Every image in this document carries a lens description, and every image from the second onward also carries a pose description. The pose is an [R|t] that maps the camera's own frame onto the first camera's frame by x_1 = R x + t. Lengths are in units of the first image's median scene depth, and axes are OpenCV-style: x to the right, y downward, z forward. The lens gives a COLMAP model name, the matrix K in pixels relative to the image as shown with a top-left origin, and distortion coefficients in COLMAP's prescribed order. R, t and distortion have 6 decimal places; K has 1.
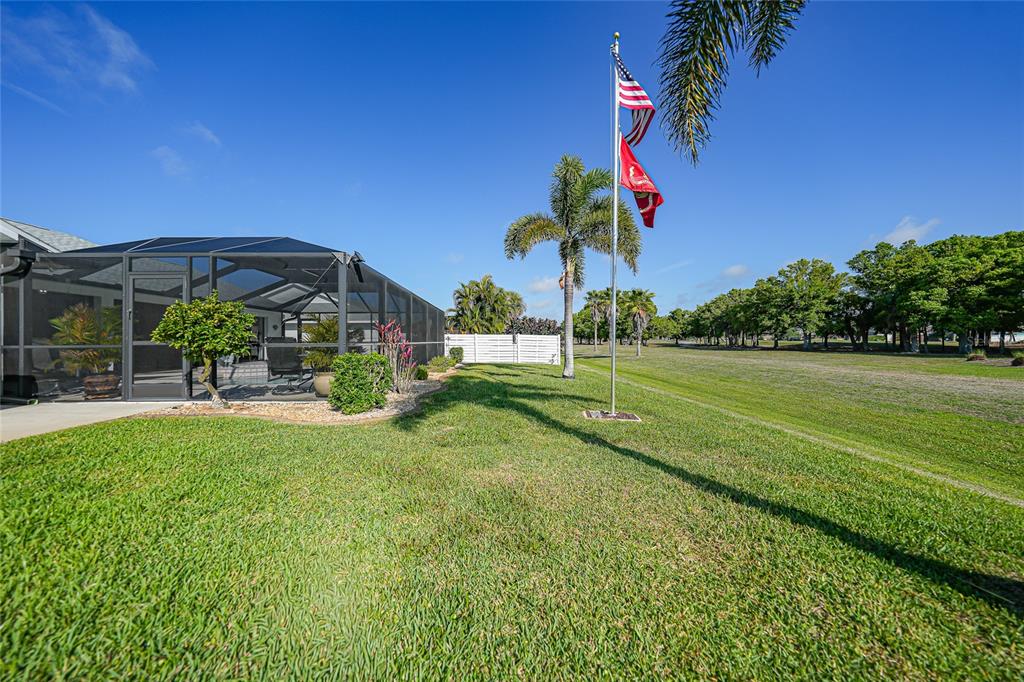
lens RADIAL K [[358.0, 0, 513.3], [0, 358.0, 338.3], [0, 0, 1]] dist [-0.022813, 0.004063]
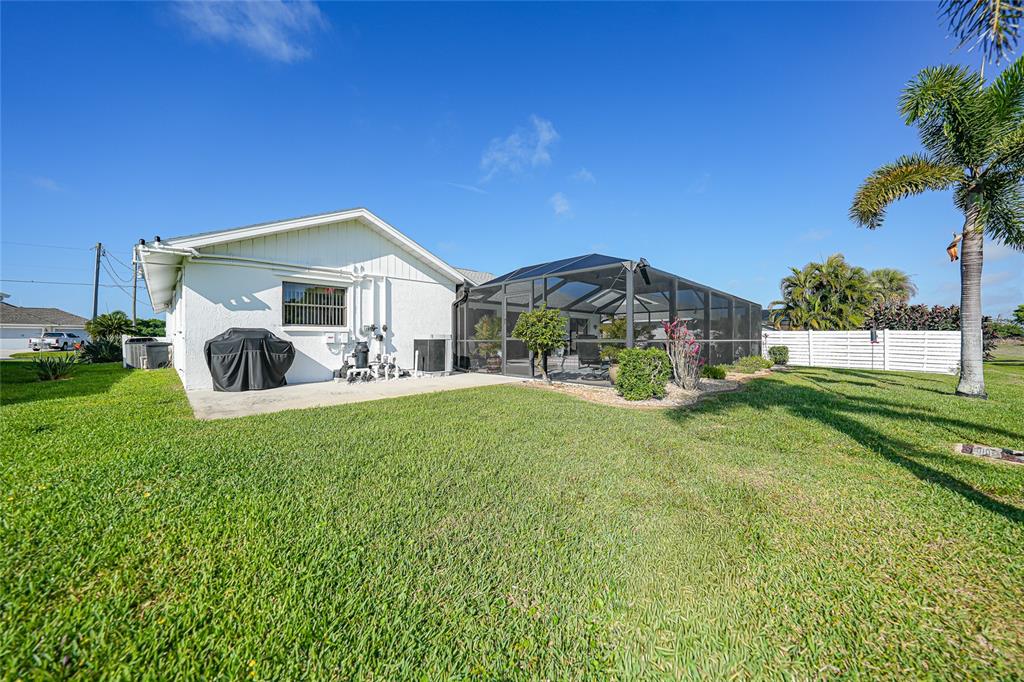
lens RADIAL K [[358.0, 0, 516.4], [0, 358.0, 337.3], [0, 0, 1]] dist [-0.022813, 0.004063]
pose [[0.674692, 0.000119, -0.738099, 0.095937], [0.001420, 0.999998, 0.001460, 0.003122], [0.738098, -0.002033, 0.674690, -0.039690]]
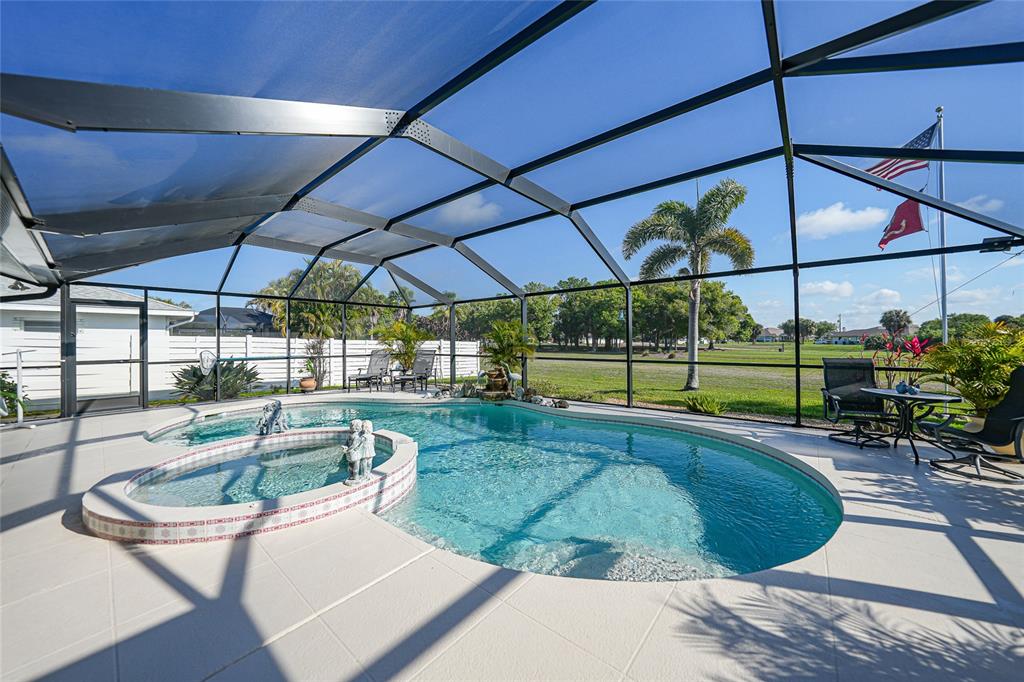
lens RADIAL K [[358.0, 0, 510.0], [0, 358.0, 335.6], [0, 0, 1]] dist [-0.022813, 0.004063]
pose [[0.679852, 0.011613, 0.733258, -1.225782], [-0.001907, 0.999899, -0.014067, -0.030090], [-0.733347, 0.008165, 0.679805, 0.959190]]
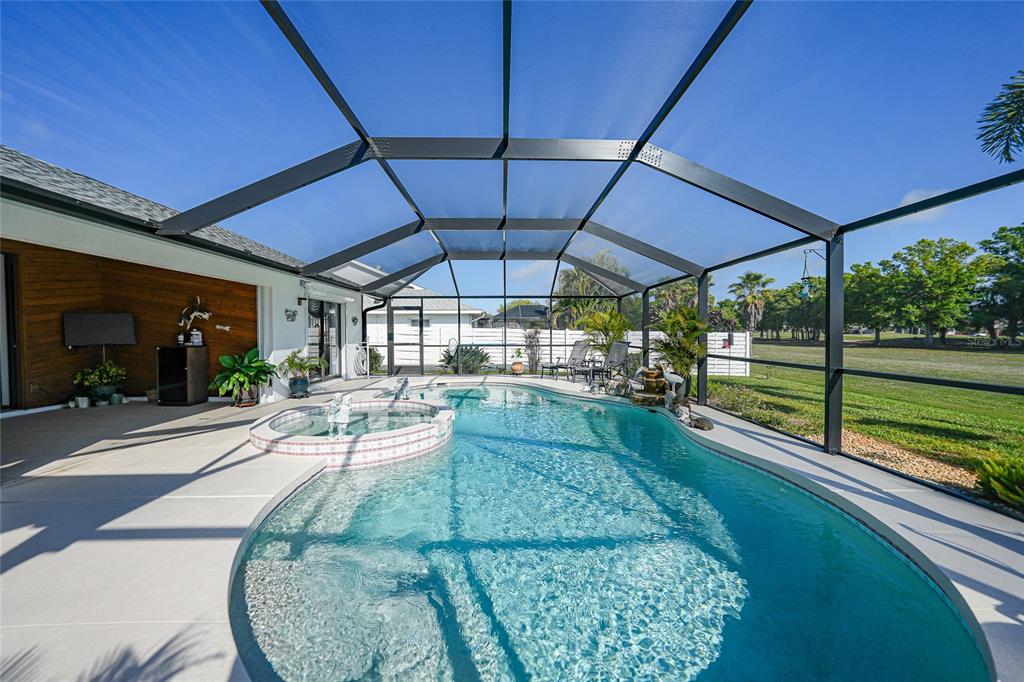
lens RADIAL K [[358.0, 0, 516.7], [0, 358.0, 339.7], [0, 0, 1]] dist [-0.022813, 0.004063]
pose [[0.999702, 0.003162, -0.024214, -0.809384], [-0.002463, 0.999581, 0.028856, -0.035992], [0.024295, -0.028788, 0.999290, 0.847774]]
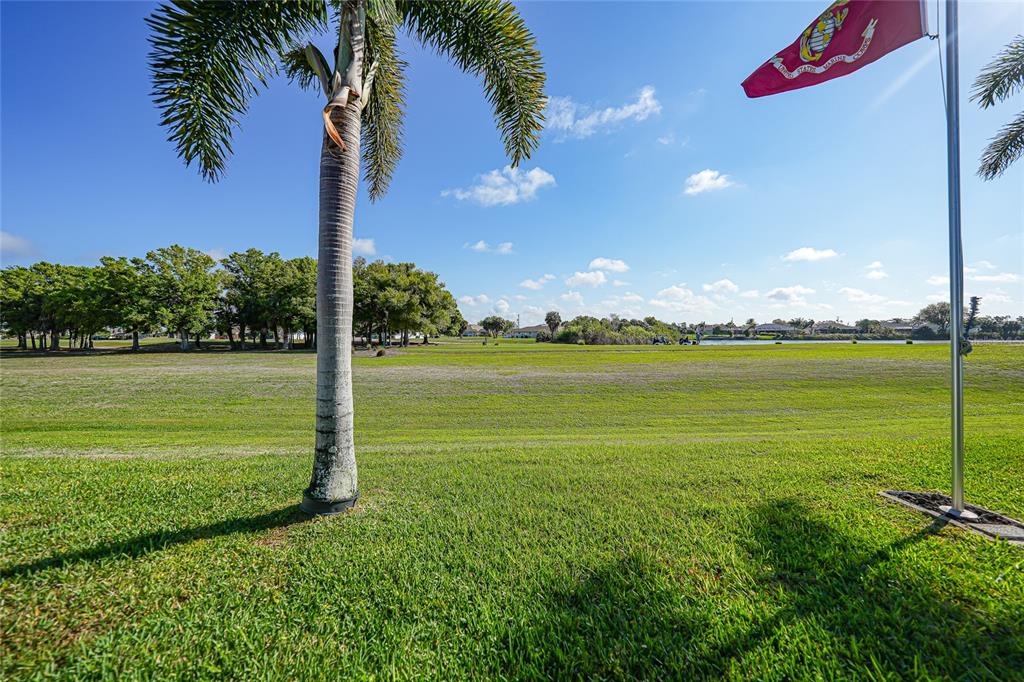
lens RADIAL K [[358.0, 0, 506.2], [0, 358.0, 335.6], [0, 0, 1]] dist [-0.022813, 0.004063]
pose [[0.012786, 0.001459, 0.999917, -0.131534], [0.001806, 0.999997, -0.001482, -0.012684], [-0.999917, 0.001825, 0.012783, 1.189931]]
